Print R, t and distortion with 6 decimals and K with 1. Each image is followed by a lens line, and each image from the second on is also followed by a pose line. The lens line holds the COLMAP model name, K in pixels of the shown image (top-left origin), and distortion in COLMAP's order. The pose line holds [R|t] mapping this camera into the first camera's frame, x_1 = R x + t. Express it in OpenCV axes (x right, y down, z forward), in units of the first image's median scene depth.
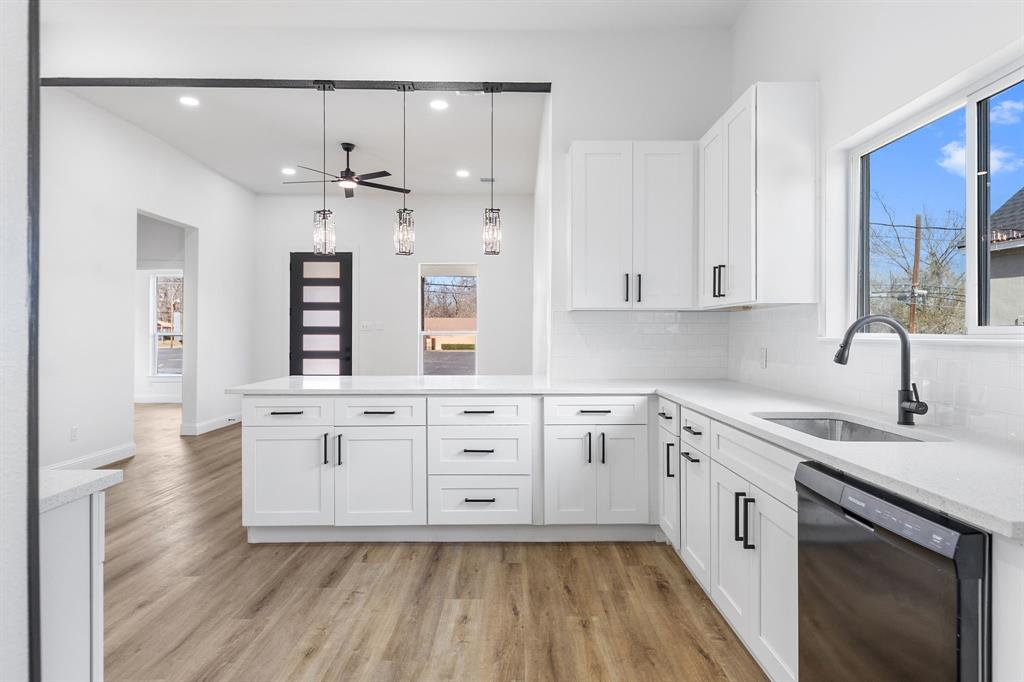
lens RADIAL K [[610.4, 0, 518.1], [0, 610.4, 337.3], [0, 0, 1]] dist [0.018073, -0.001338]
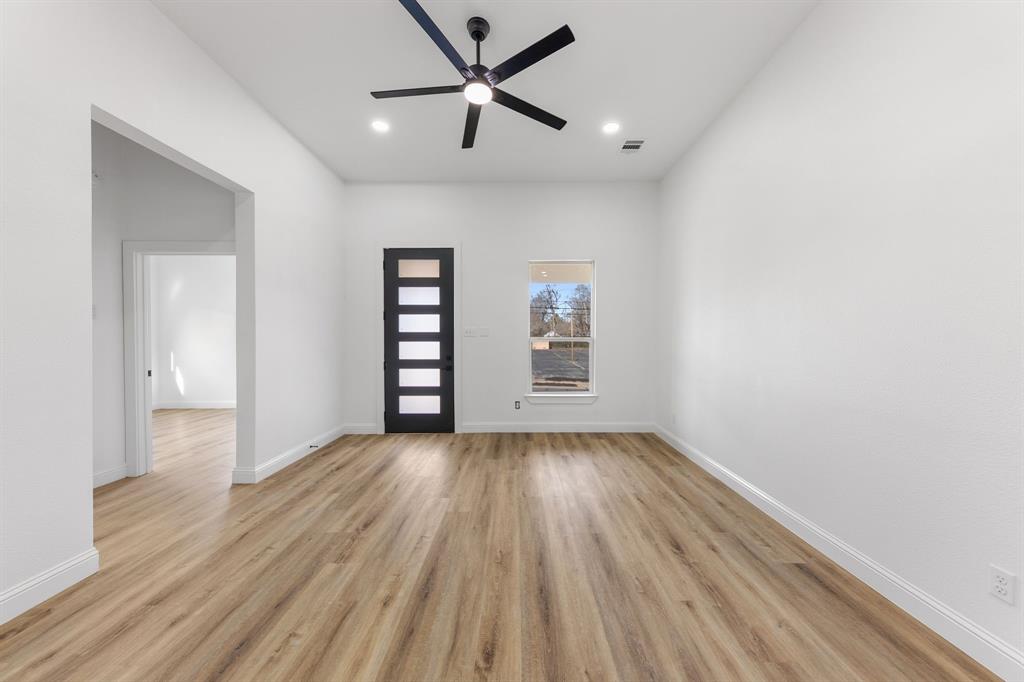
lens RADIAL K [[358.9, 0, 515.3], [0, 358.9, 340.9], [0, 0, 1]] dist [0.007464, -0.000557]
pose [[0.999958, -0.004719, -0.007905, -0.213753], [0.004738, 0.999986, 0.002413, -0.006684], [0.007893, -0.002450, 0.999966, 0.575147]]
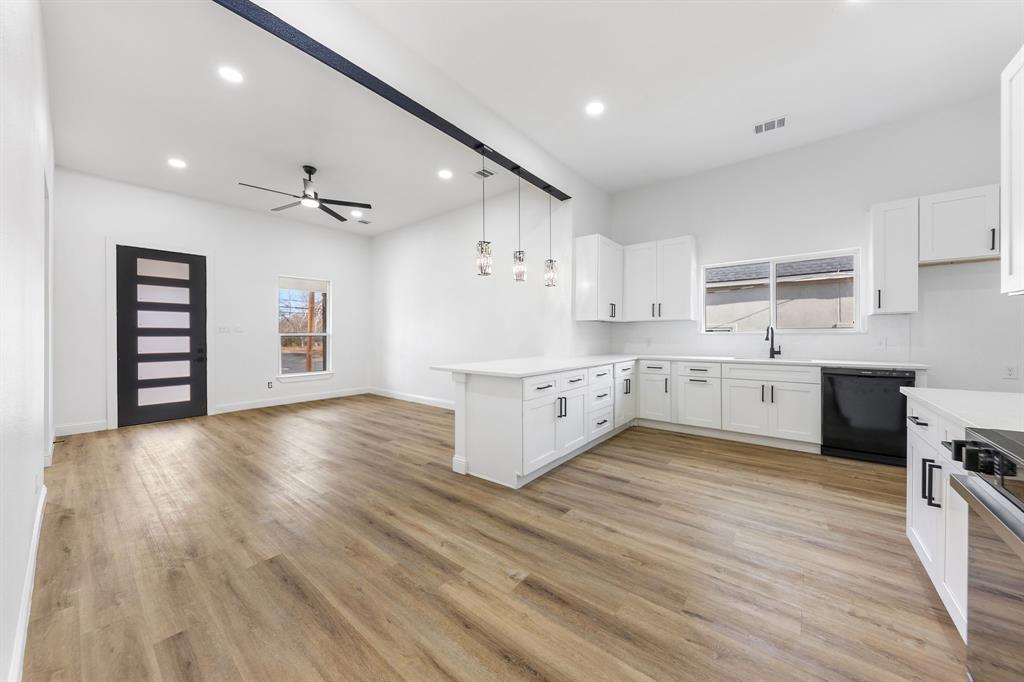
lens RADIAL K [[358.9, 0, 515.6], [0, 358.9, 337.7], [0, 0, 1]] dist [0.007464, -0.000557]
pose [[0.624686, -0.012086, 0.780782, -0.508592], [0.011882, 0.999912, 0.005972, 0.001250], [-0.780785, 0.005547, 0.624775, 0.250292]]
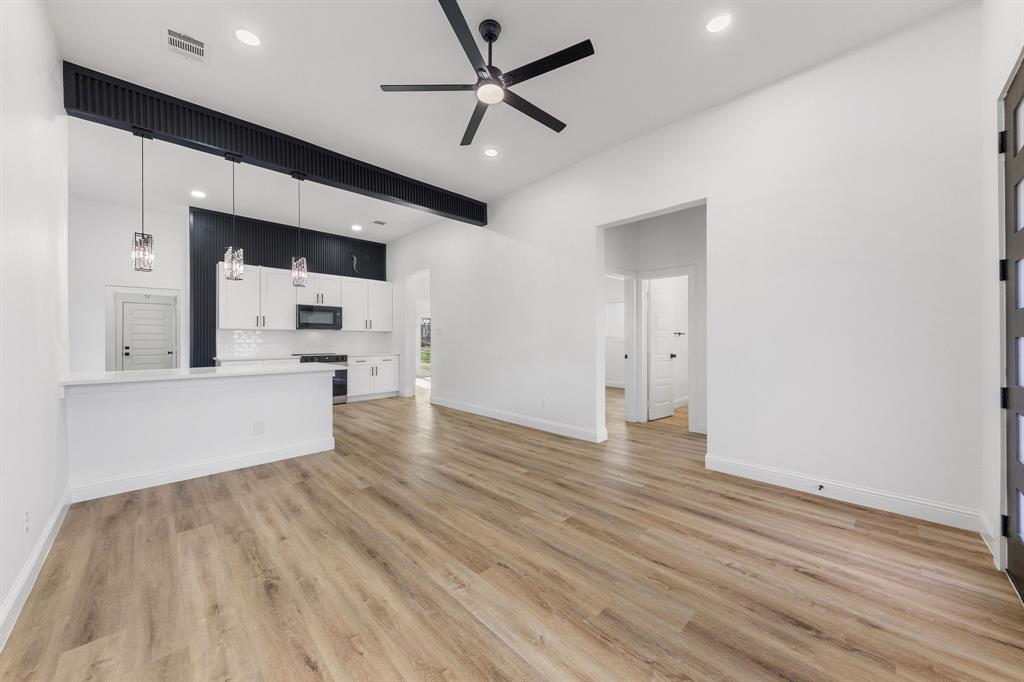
lens RADIAL K [[358.9, 0, 509.7], [0, 358.9, 339.9], [0, 0, 1]] dist [0.007464, -0.000557]
pose [[-0.717988, 0.003037, -0.696049, -0.033941], [-0.002157, 0.999976, 0.006588, -0.002765], [0.696052, 0.006231, -0.717964, 1.146291]]
